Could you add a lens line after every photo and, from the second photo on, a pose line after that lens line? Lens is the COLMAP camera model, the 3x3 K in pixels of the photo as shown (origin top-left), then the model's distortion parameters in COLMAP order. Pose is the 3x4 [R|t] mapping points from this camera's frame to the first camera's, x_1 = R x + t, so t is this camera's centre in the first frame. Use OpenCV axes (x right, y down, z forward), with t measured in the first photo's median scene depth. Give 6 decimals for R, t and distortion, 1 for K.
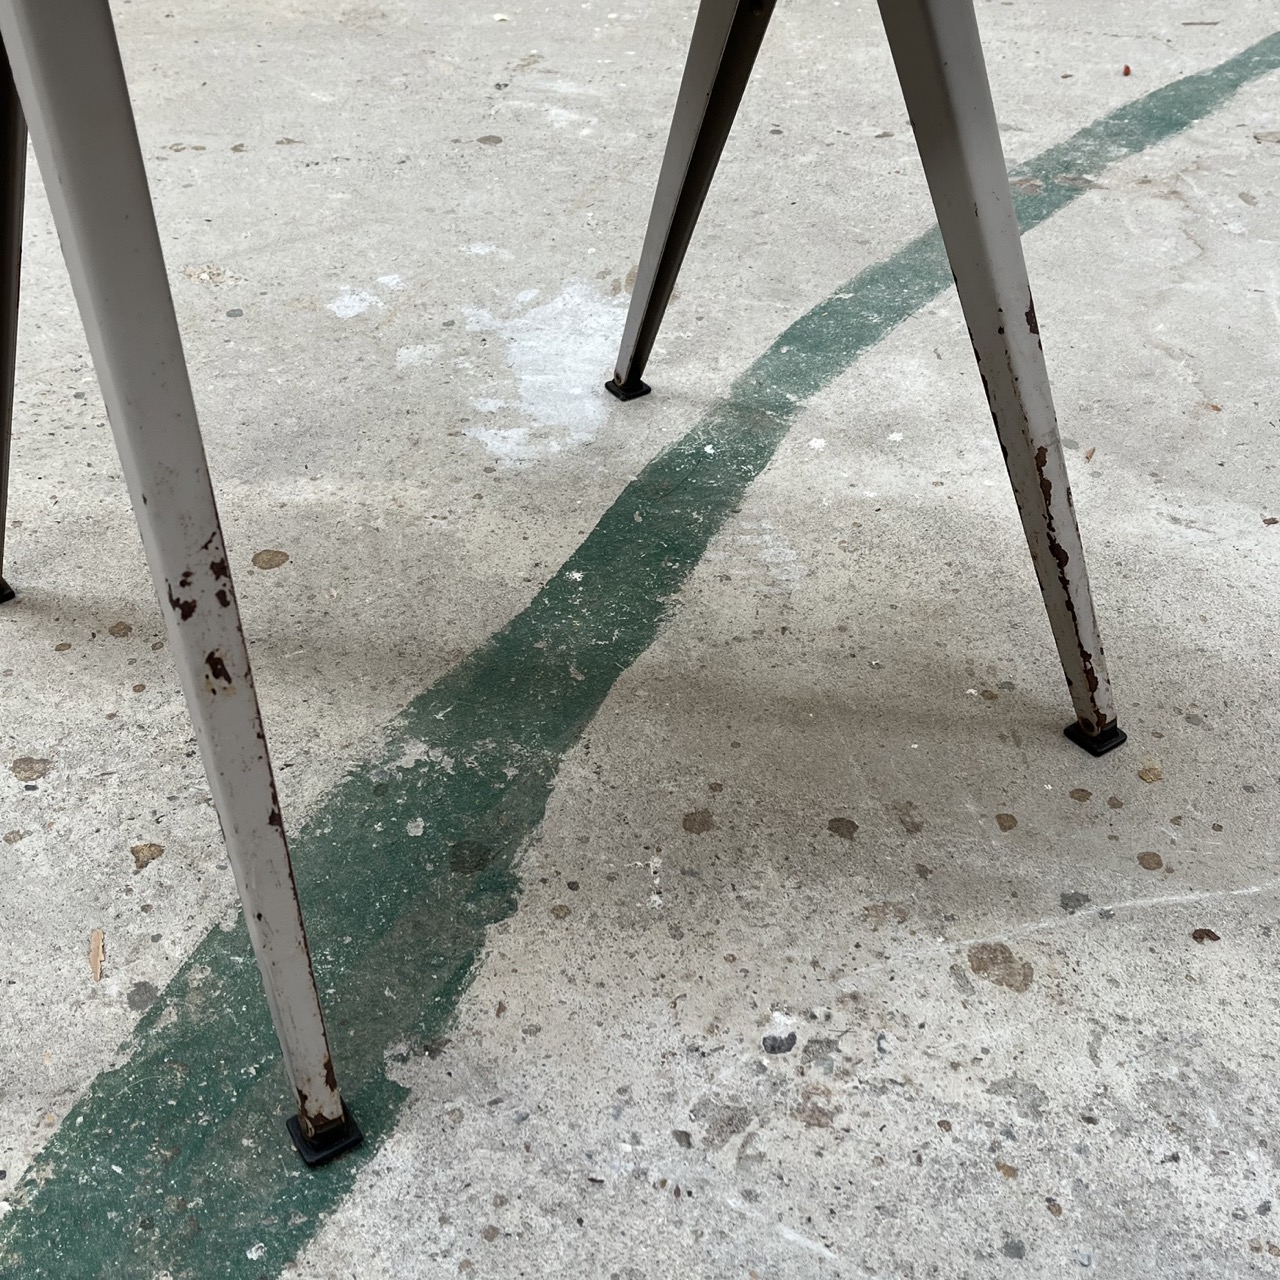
lens RADIAL K [[1614.6, 0, 635.8], [0, 1614.6, 640.1], [0, 0, 1]] dist [0.037511, -0.037601]
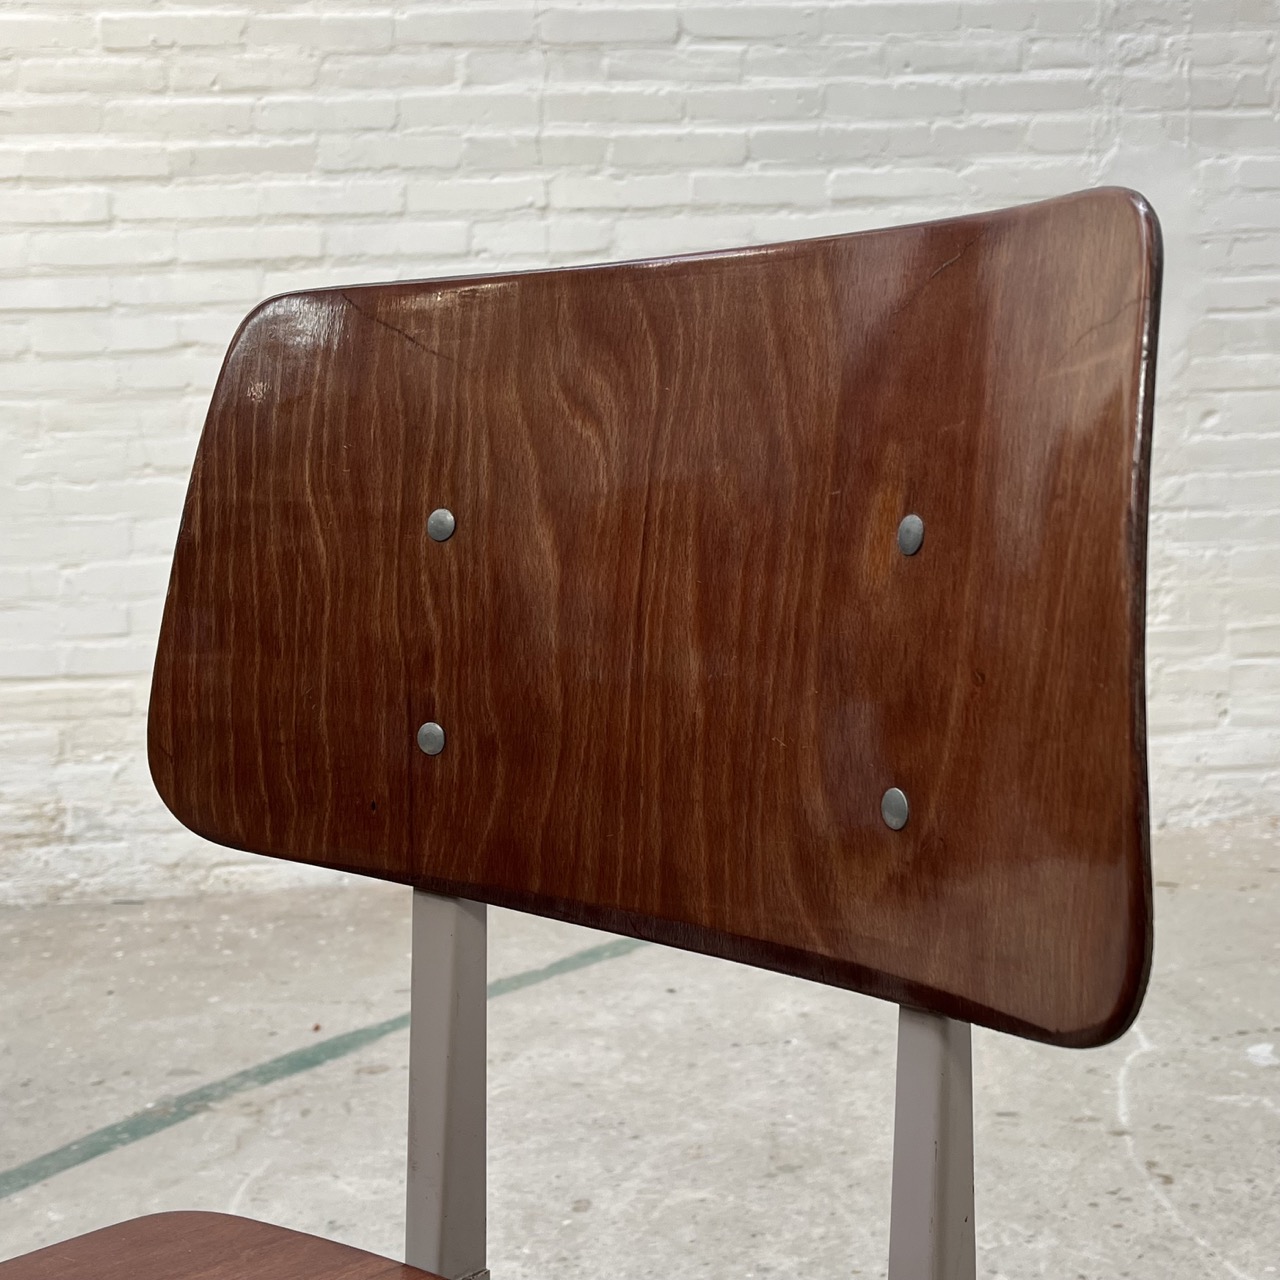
lens RADIAL K [[1806.1, 0, 647.1], [0, 1806.1, 635.2], [0, 0, 1]] dist [0.100783, -0.282798]
pose [[0.998451, -0.047062, 0.029683, 1.291466], [0.055632, 0.853951, -0.517372, 0.438453], [-0.000999, 0.518222, 0.855246, -1.207867]]
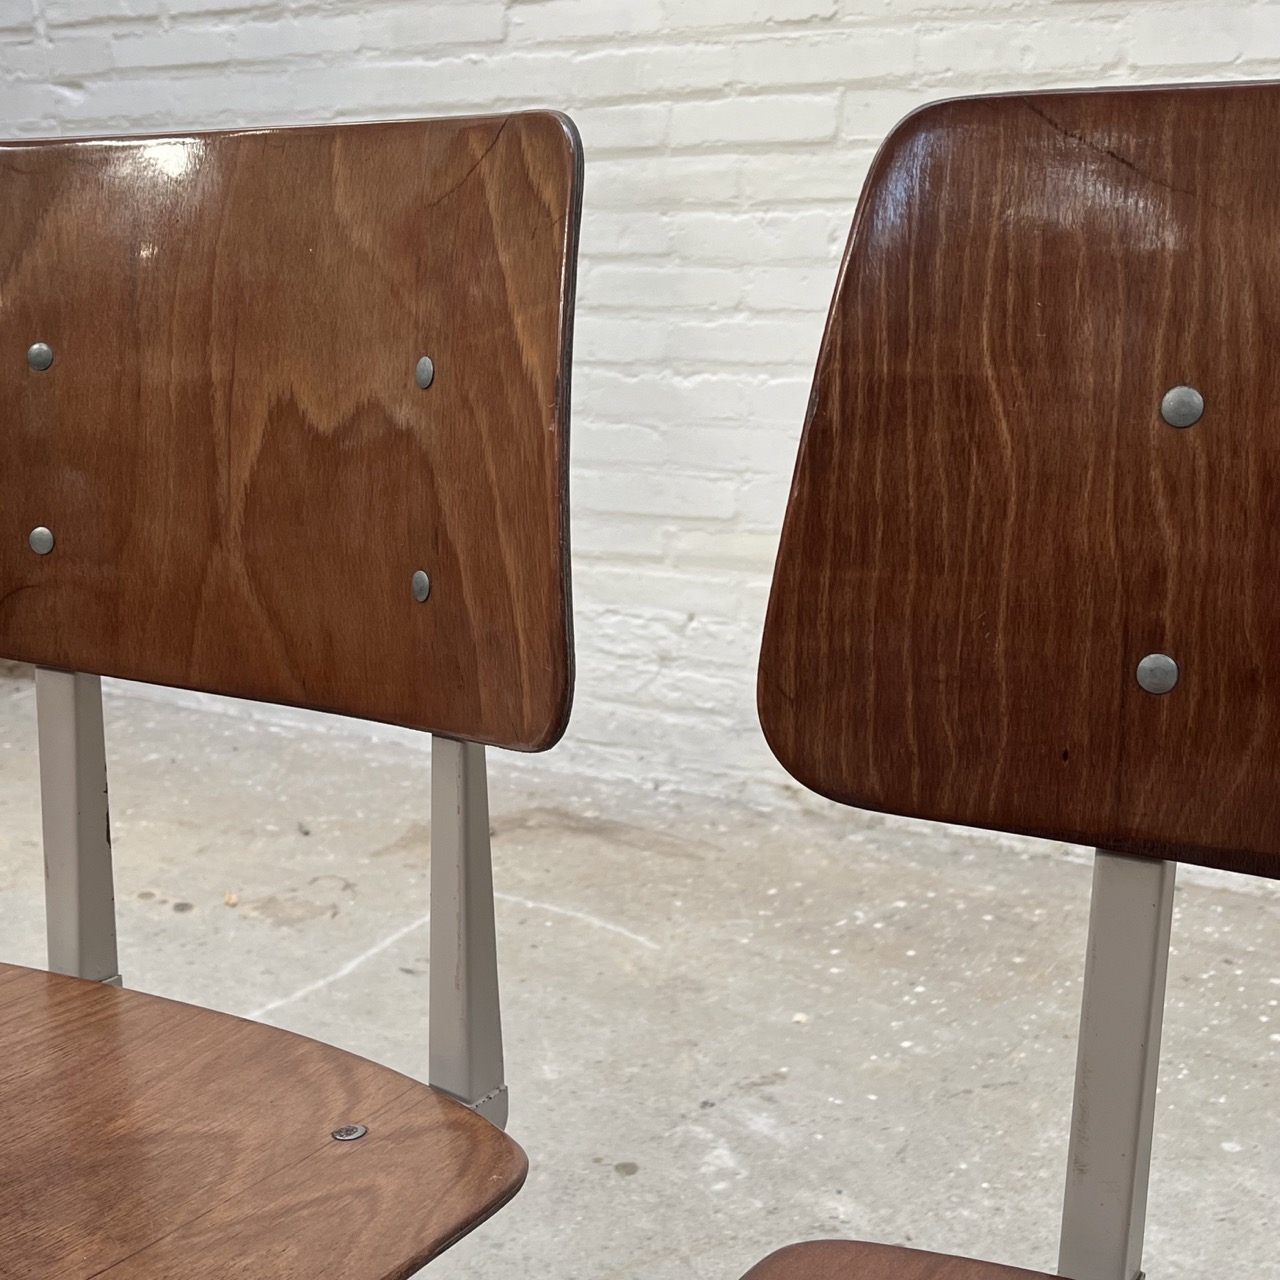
lens RADIAL K [[1804.5, 0, 625.7], [0, 1804.5, 650.6], [0, 0, 1]] dist [0.104753, -0.293459]
pose [[0.818673, 0.123271, -0.560873, 1.060856], [-0.333481, 0.897182, -0.289576, -0.577147], [0.467509, 0.424109, 0.775608, -0.005508]]
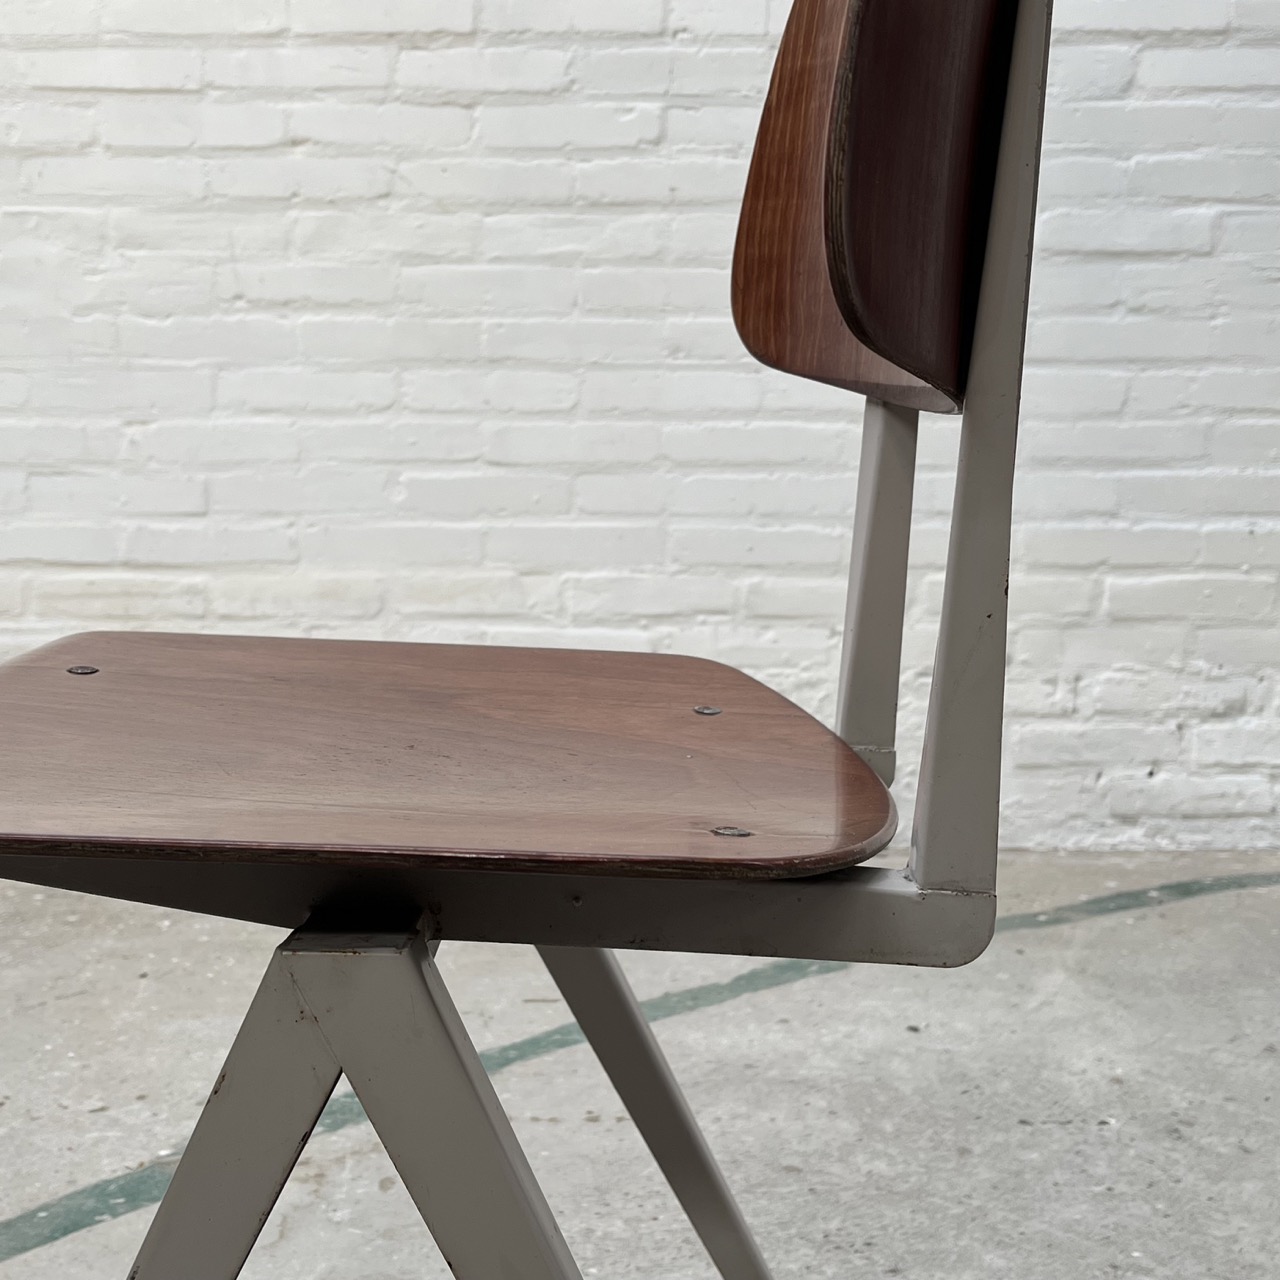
lens RADIAL K [[1814.3, 0, 625.6], [0, 1814.3, 617.7], [0, 0, 1]] dist [0.057669, -0.118074]
pose [[0.998548, 0.001908, -0.053826, 1.141029], [-0.029669, 0.853569, -0.520135, 0.003413], [0.044952, 0.520977, 0.852386, -0.192293]]
